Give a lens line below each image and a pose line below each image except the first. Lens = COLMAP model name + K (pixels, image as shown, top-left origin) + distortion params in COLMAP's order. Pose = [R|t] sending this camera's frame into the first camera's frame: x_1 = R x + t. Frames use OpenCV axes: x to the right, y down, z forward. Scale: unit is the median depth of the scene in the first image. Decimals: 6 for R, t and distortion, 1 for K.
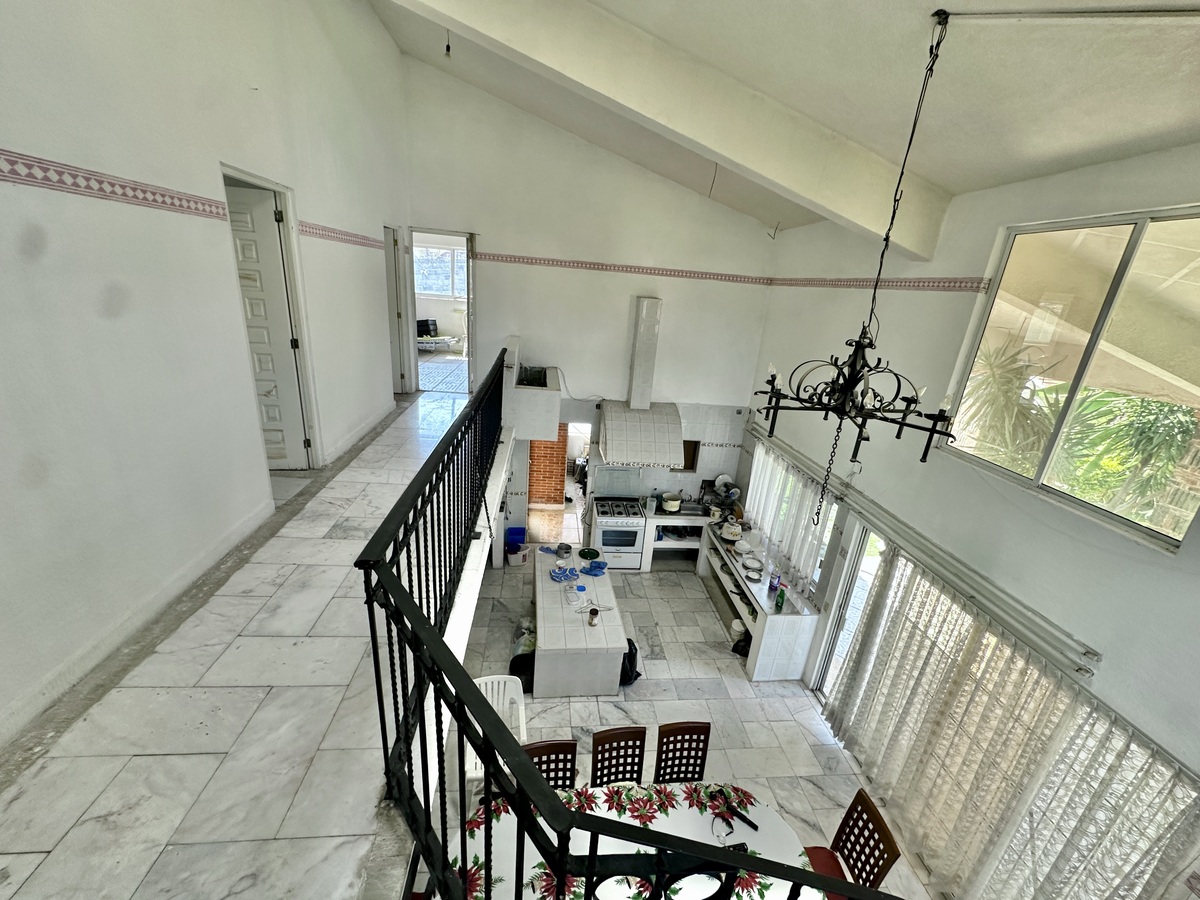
lens RADIAL K [[479.9, 0, 598.7], [0, 479.9, 450.9], [0, 0, 1]] dist [-0.006650, 0.000527]
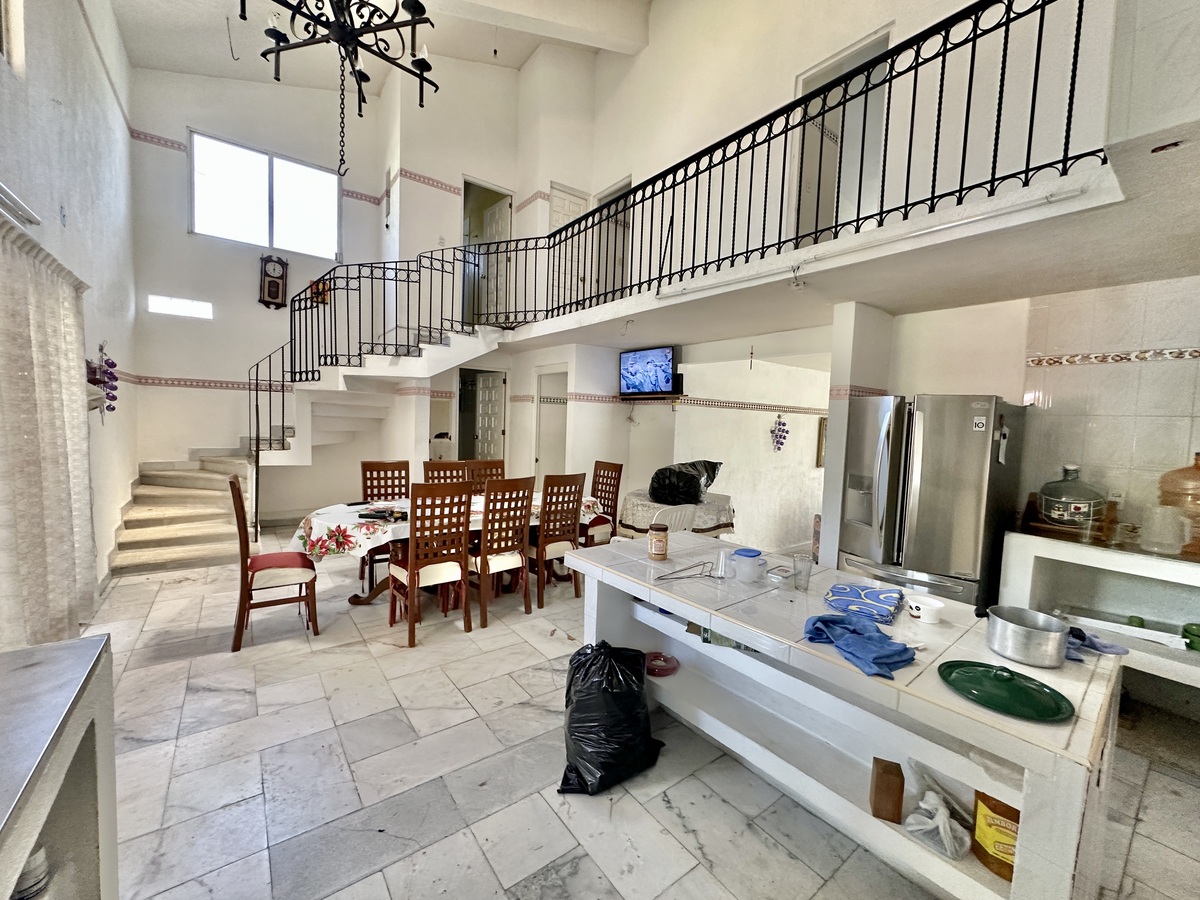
lens RADIAL K [[479.9, 0, 598.7], [0, 479.9, 450.9], [0, 0, 1]] dist [-0.006650, 0.000527]
pose [[-0.846411, -0.073769, -0.527395, 0.205361], [-0.268422, 0.914447, 0.302880, 0.096545], [0.459932, 0.397926, -0.793799, 0.913834]]
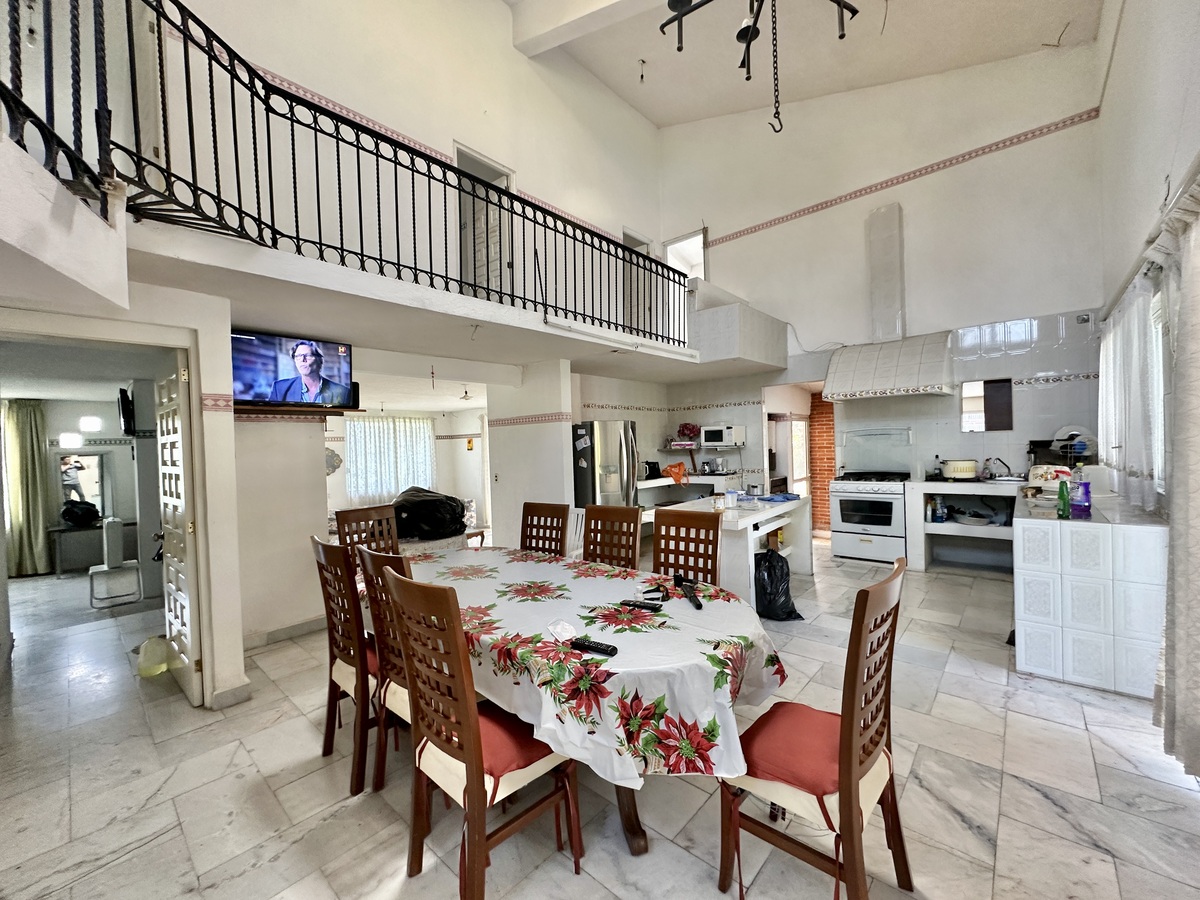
lens RADIAL K [[479.9, 0, 598.7], [0, 479.9, 450.9], [0, 0, 1]] dist [-0.006650, 0.000527]
pose [[0.670131, -0.089914, -0.736777, 0.323465], [-0.162280, 0.950872, -0.263643, 0.357879], [0.724286, 0.296239, 0.622617, 0.217258]]
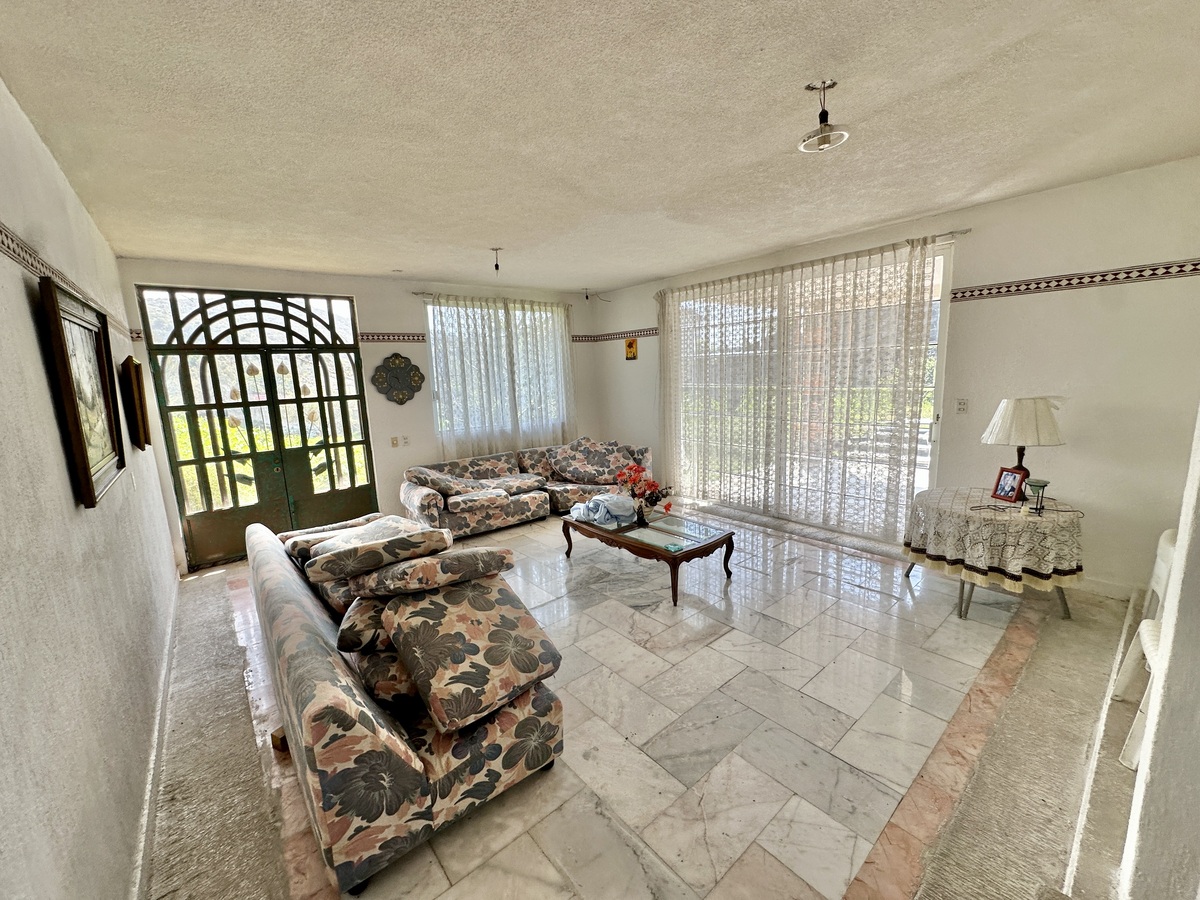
lens RADIAL K [[479.9, 0, 598.7], [0, 479.9, 450.9], [0, 0, 1]] dist [-0.006650, 0.000527]
pose [[0.555007, 0.036917, -0.831026, -0.413478], [-0.192745, 0.977534, -0.085302, 0.264568], [0.809208, 0.207519, 0.549653, 0.382733]]
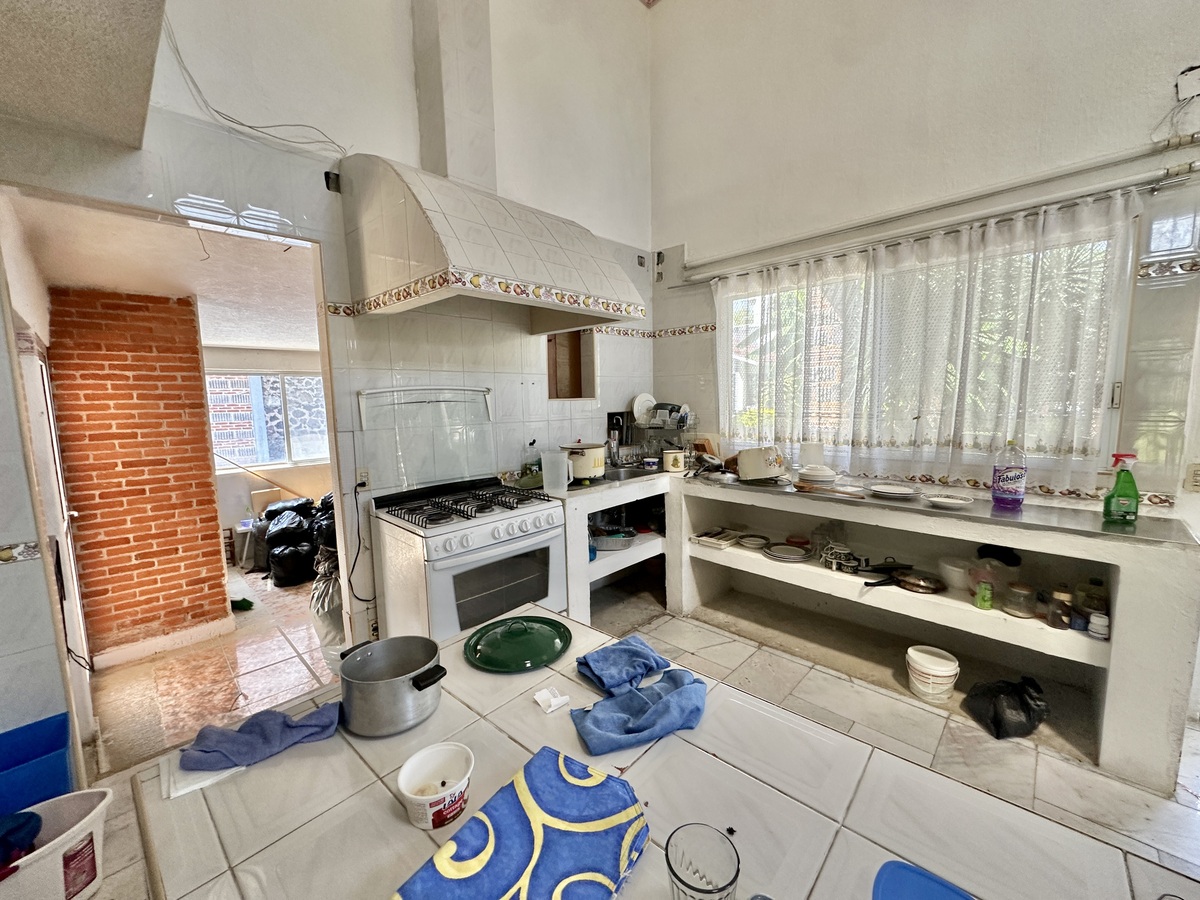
lens RADIAL K [[477.2, 0, 600.0], [0, 477.2, 450.0], [0, 0, 1]] dist [0.000602, 0.000226]
pose [[0.760443, -0.164782, 0.628150, -0.090817], [0.287622, 0.952688, -0.098280, 0.148133], [-0.582237, 0.255406, 0.771860, 0.713095]]
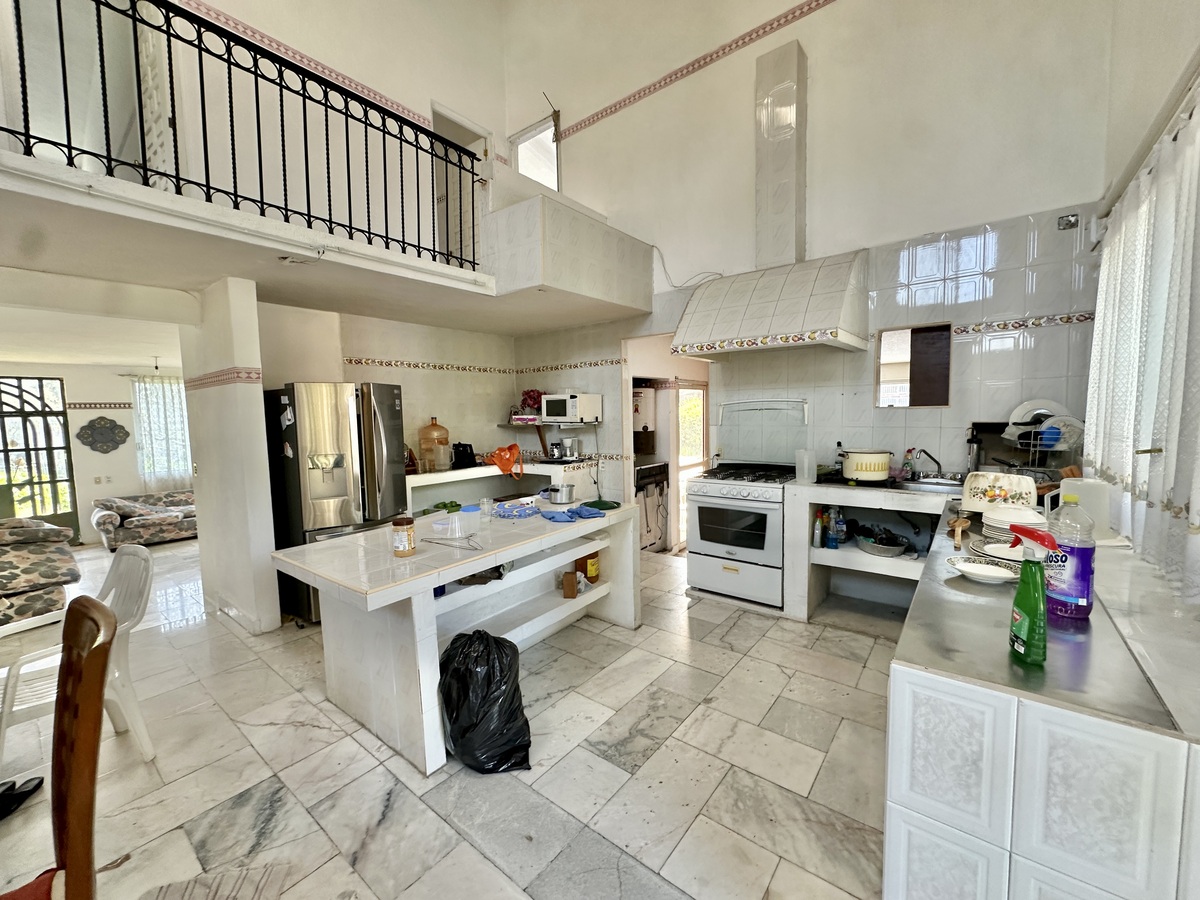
lens RADIAL K [[479.9, 0, 598.7], [0, 479.9, 450.9], [0, 0, 1]] dist [-0.006650, 0.000527]
pose [[0.712763, -0.037455, -0.700404, 0.296213], [-0.155994, 0.965099, -0.210357, 0.234072], [0.683838, 0.259194, 0.682044, 0.559965]]
